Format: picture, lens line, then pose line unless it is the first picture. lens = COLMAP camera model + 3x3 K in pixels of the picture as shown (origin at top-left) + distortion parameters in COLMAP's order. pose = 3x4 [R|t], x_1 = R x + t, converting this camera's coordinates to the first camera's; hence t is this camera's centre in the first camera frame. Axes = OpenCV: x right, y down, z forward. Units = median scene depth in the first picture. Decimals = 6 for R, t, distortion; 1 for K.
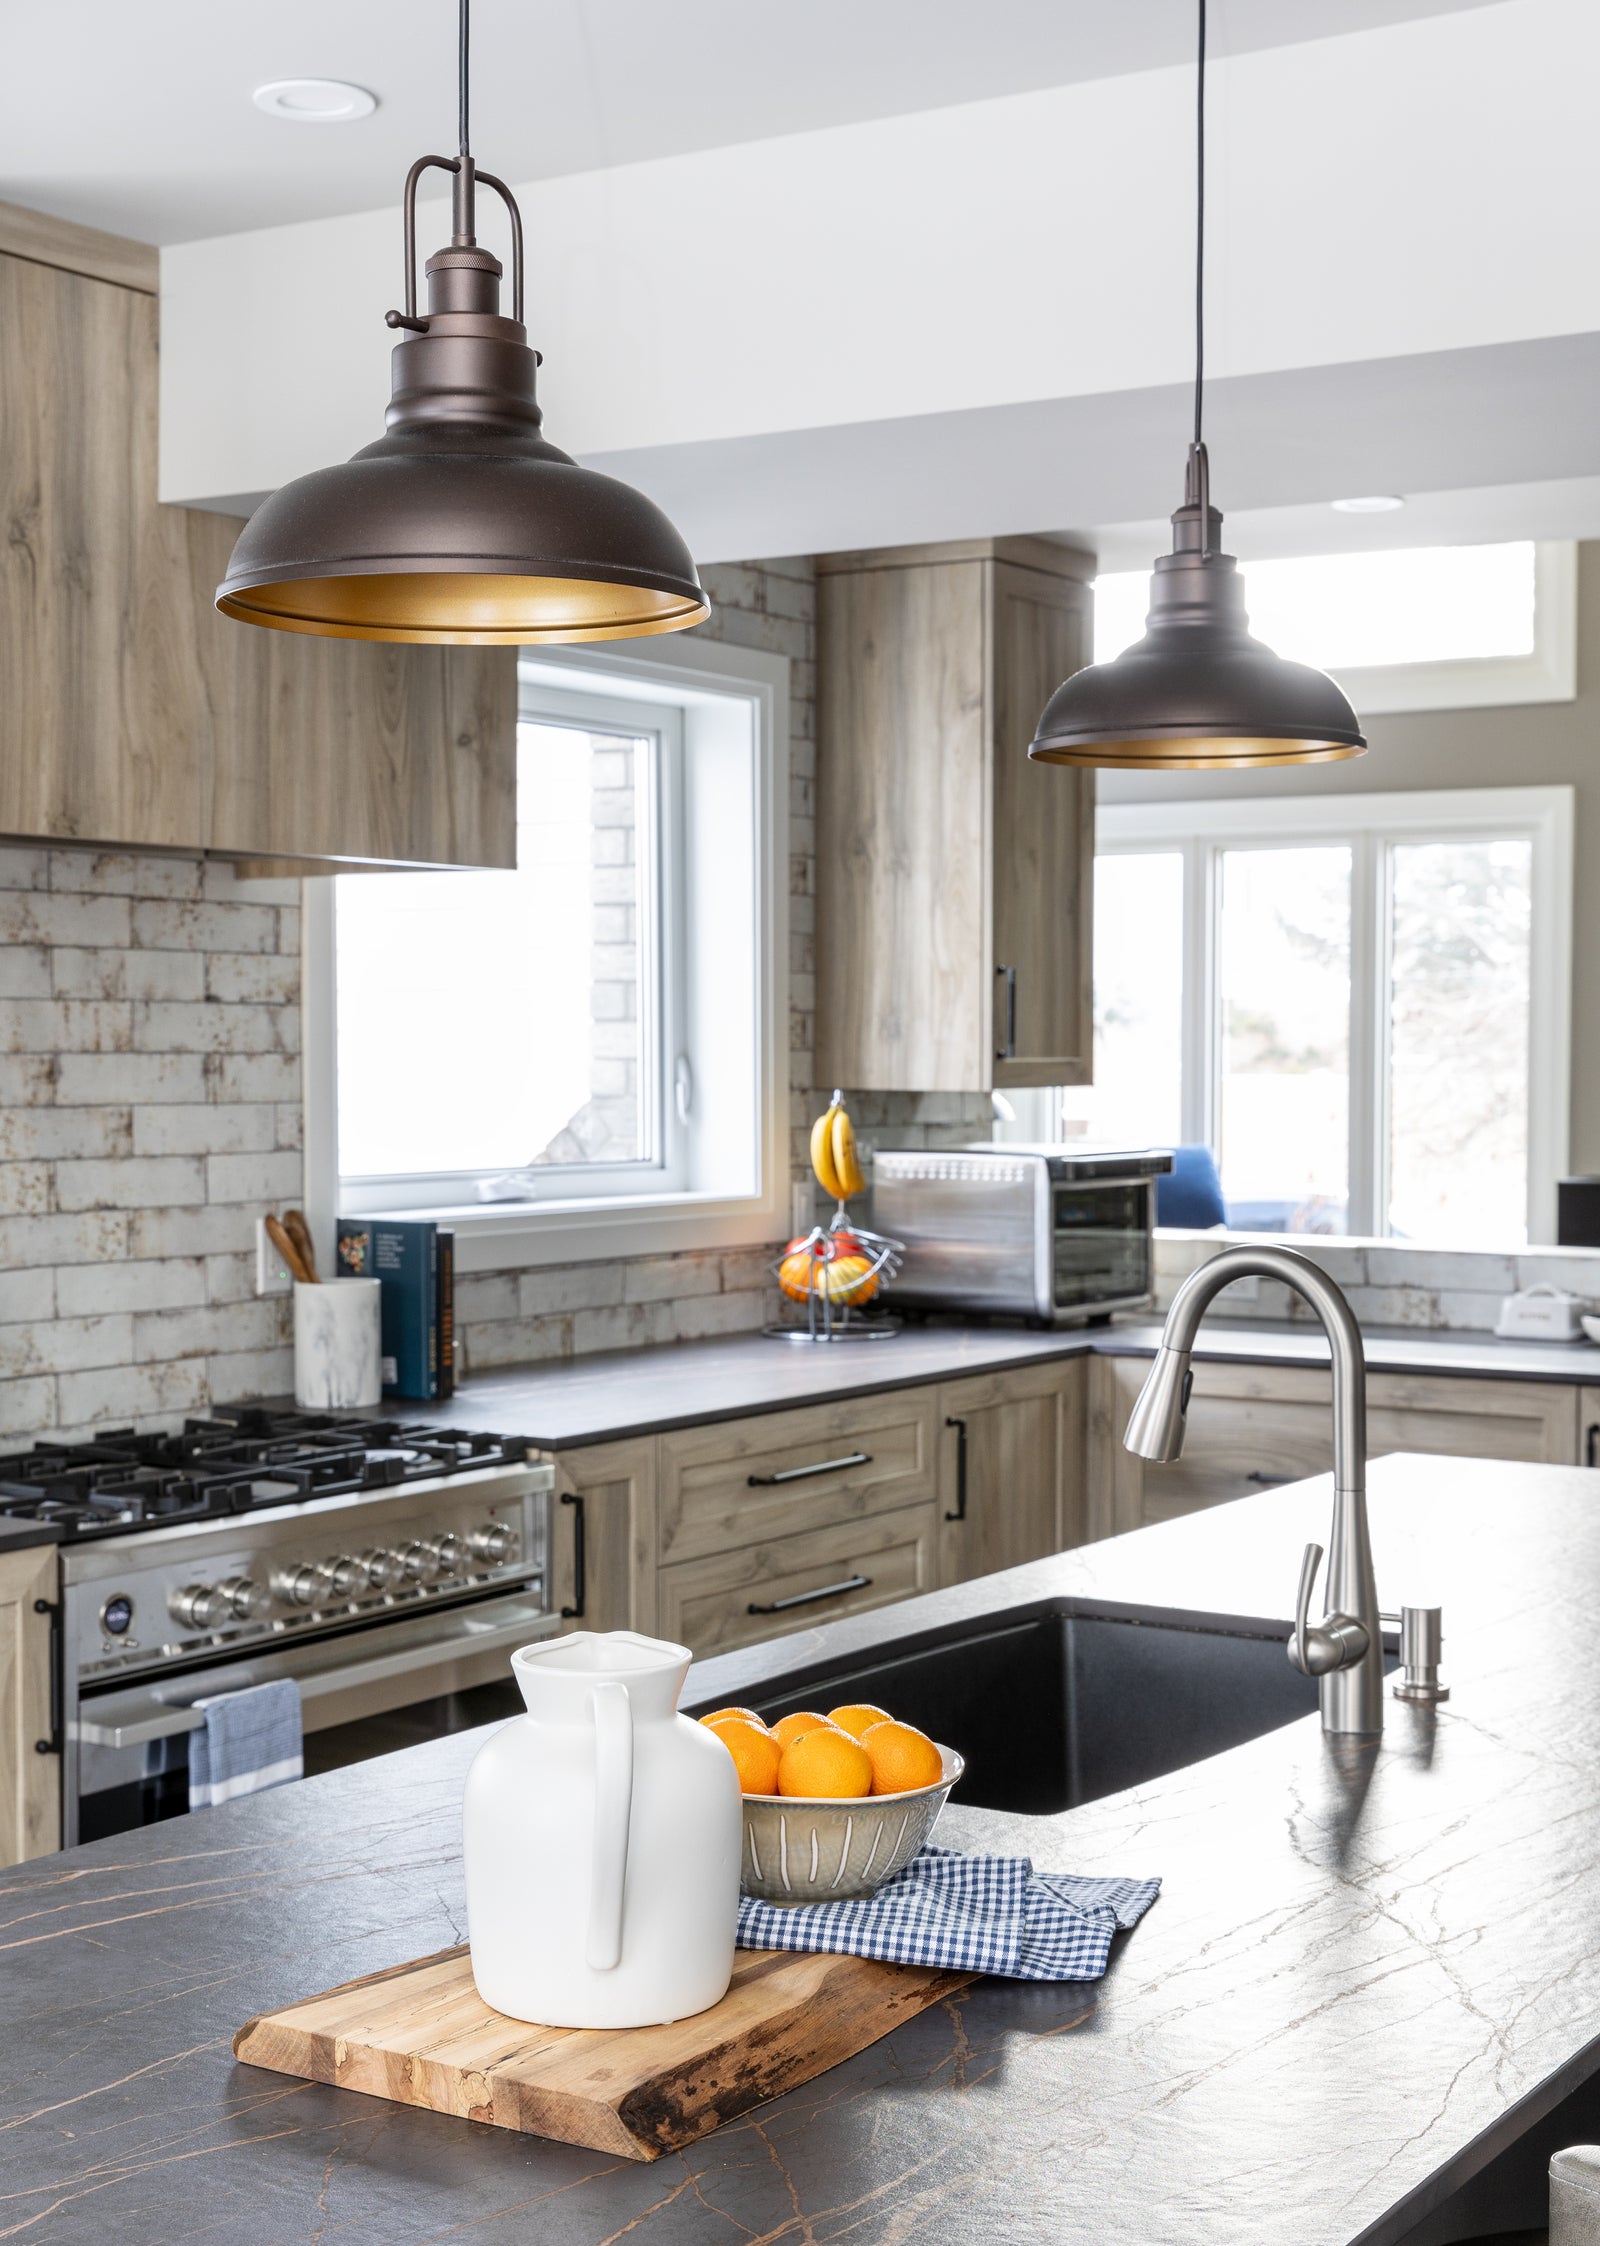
lens RADIAL K [[3213.8, 0, 837.7], [0, 3213.8, 1243.7], [0, 0, 1]] dist [0.005104, -0.053757]
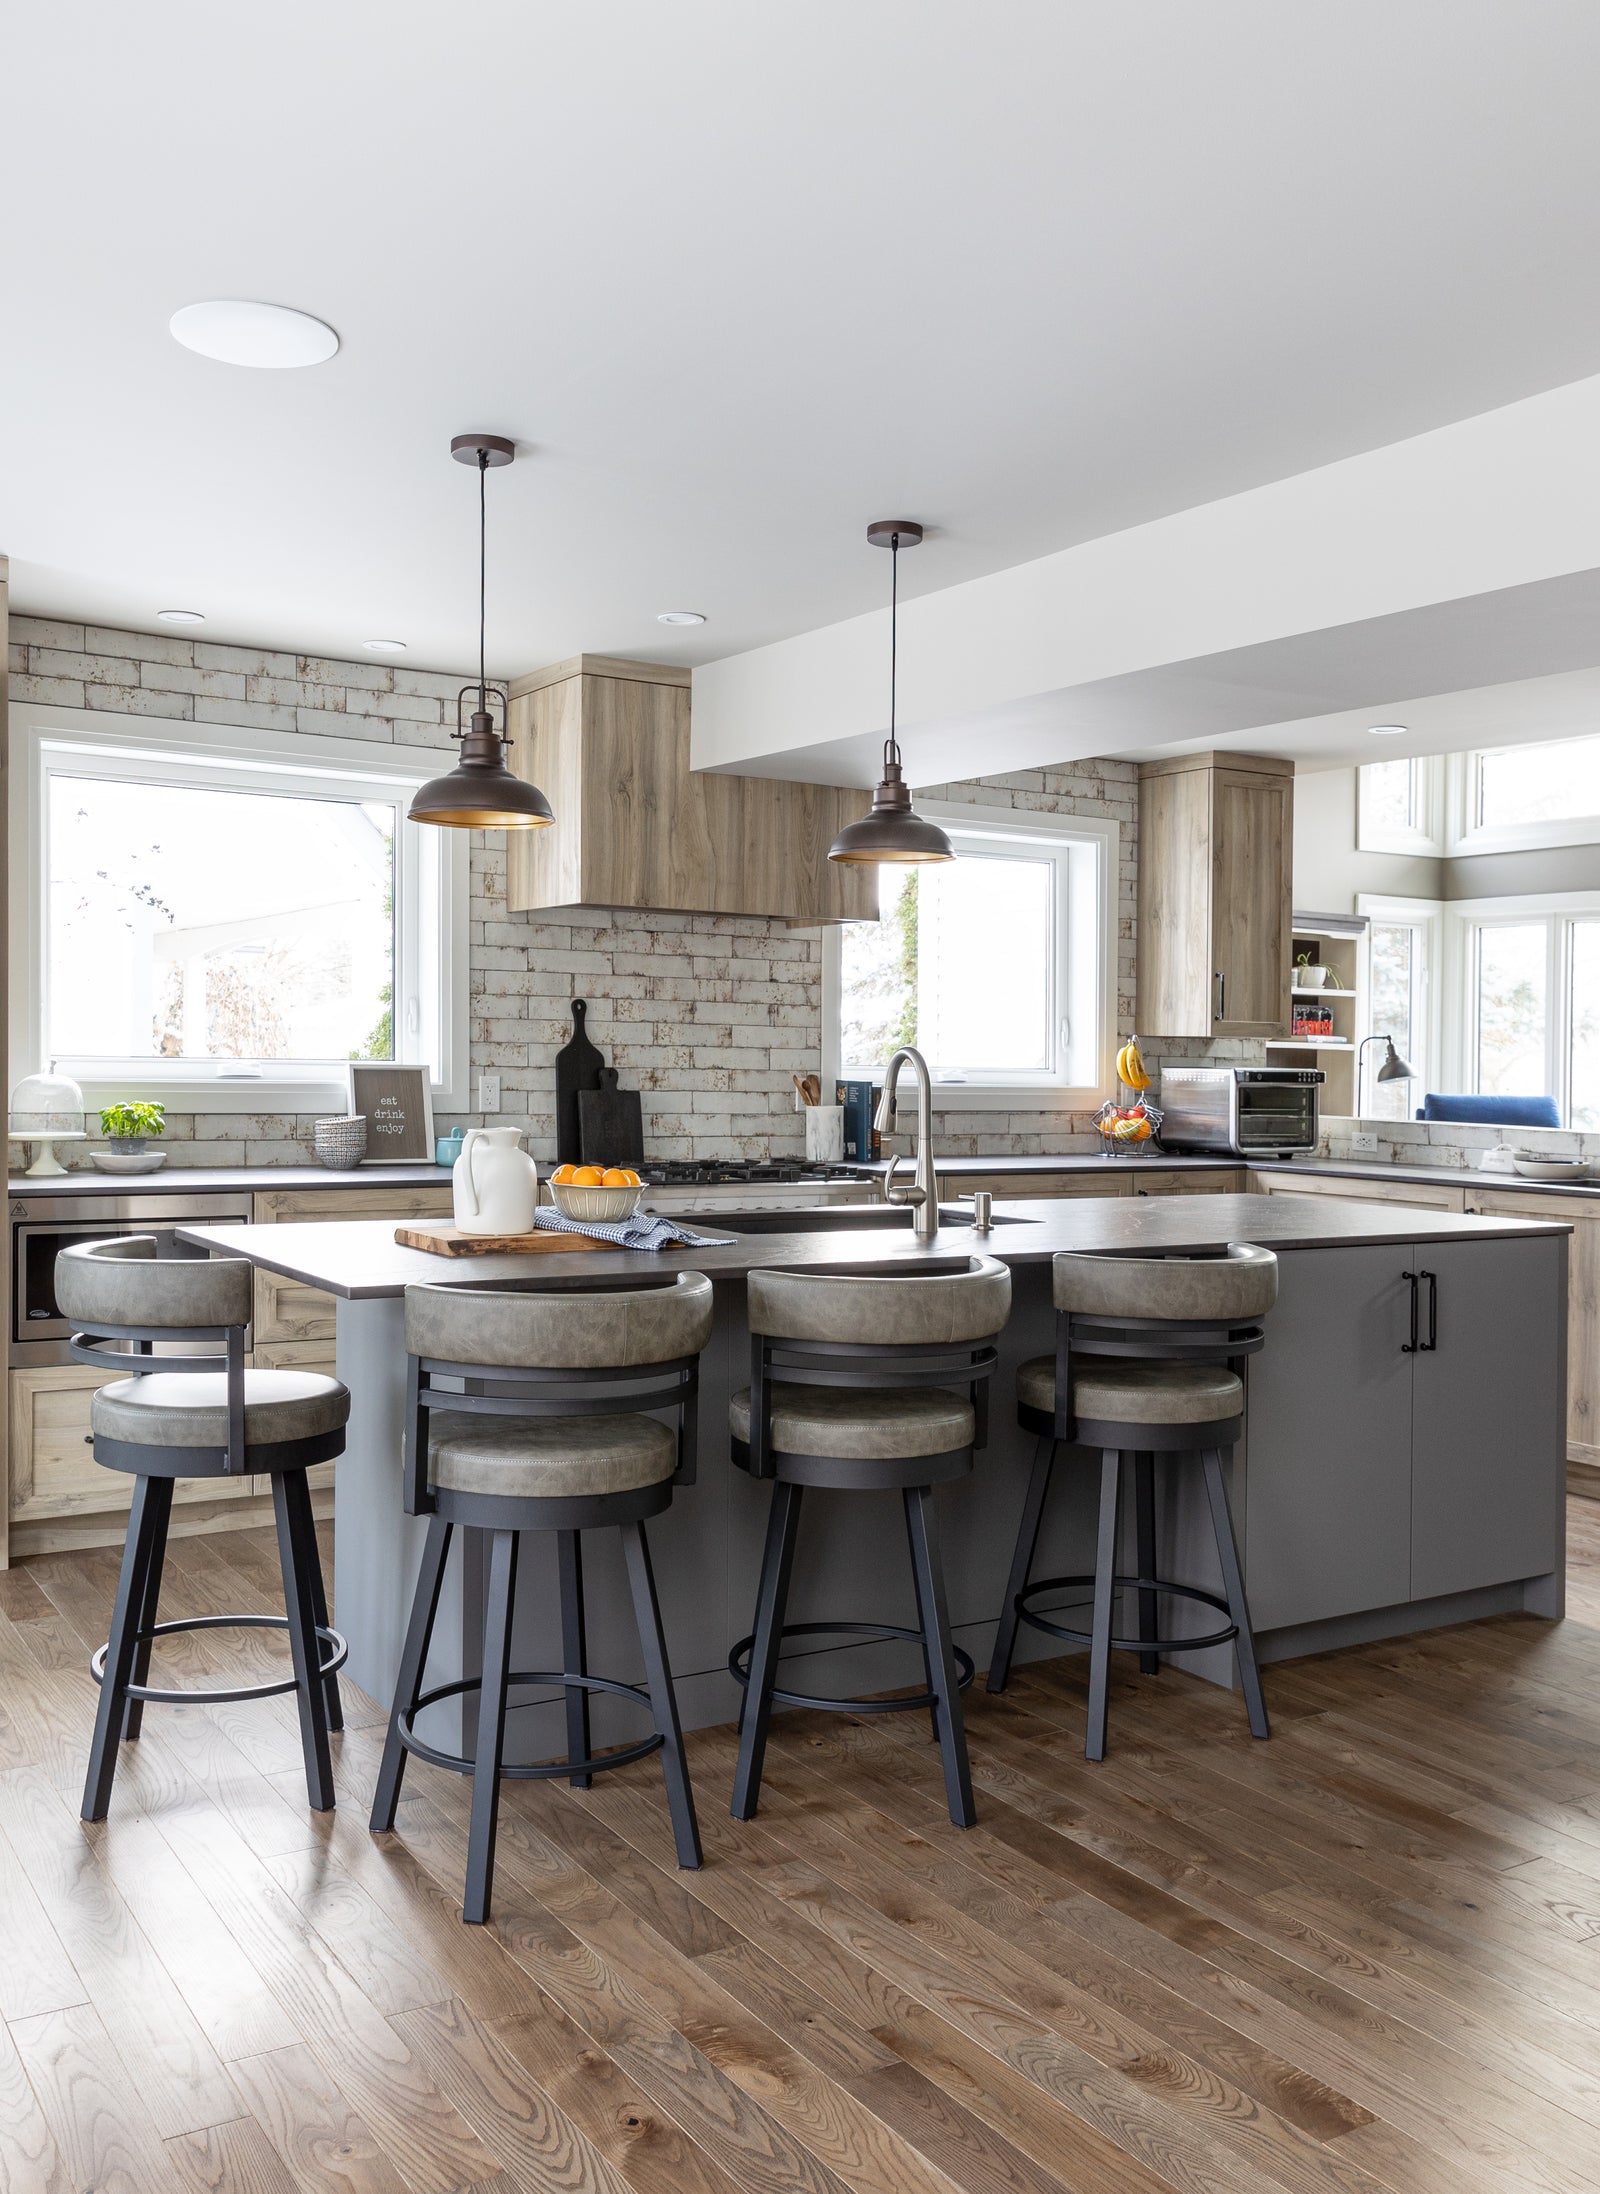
lens RADIAL K [[2008.7, 0, 741.7], [0, 2008.7, 1196.6], [0, 0, 1]] dist [0.003034, -0.002101]
pose [[0.897070, 0.042146, -0.439875, 0.441026], [-0.042778, 0.999049, 0.008481, 0.069951], [0.439814, 0.011209, 0.898019, -0.314754]]
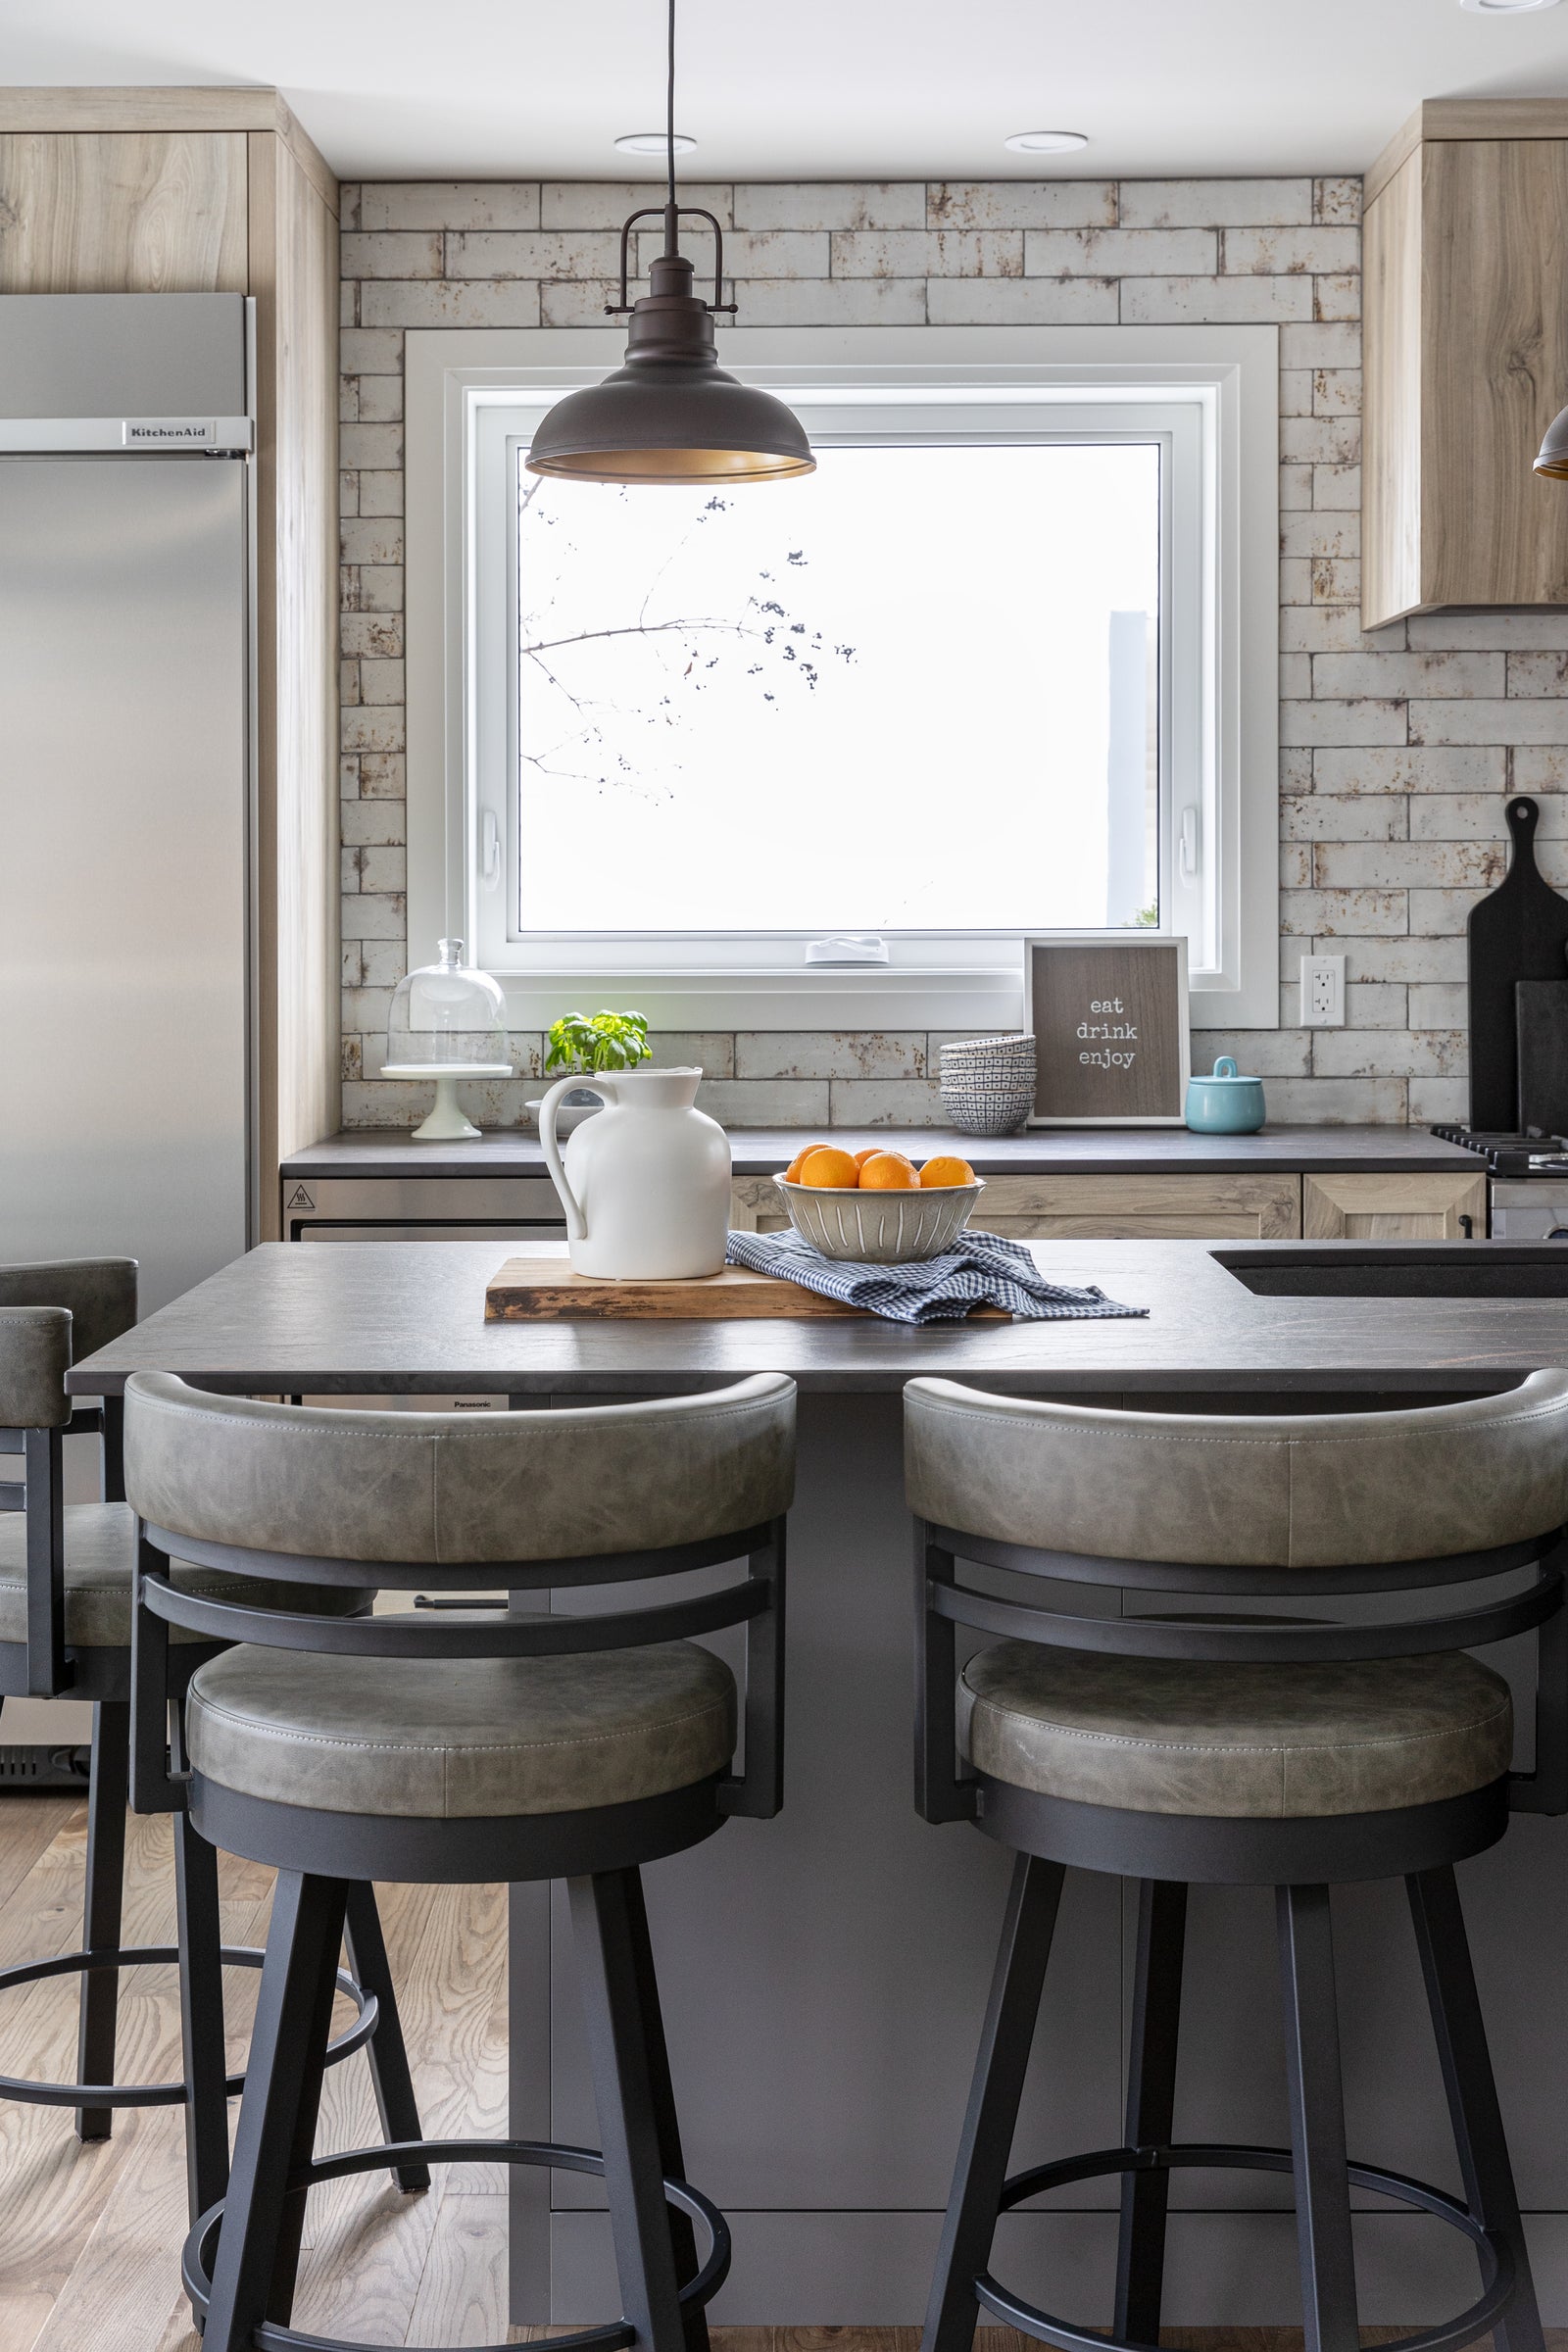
lens RADIAL K [[3584.4, 0, 629.3], [0, 3584.4, 1109.0], [0, 0, 1]] dist [0.000629, -0.071484]
pose [[0.488934, 0.044853, -0.871167, 0.648290], [-0.050088, 0.998473, 0.023296, 0.042865], [0.870882, 0.032245, 0.490434, 0.023867]]
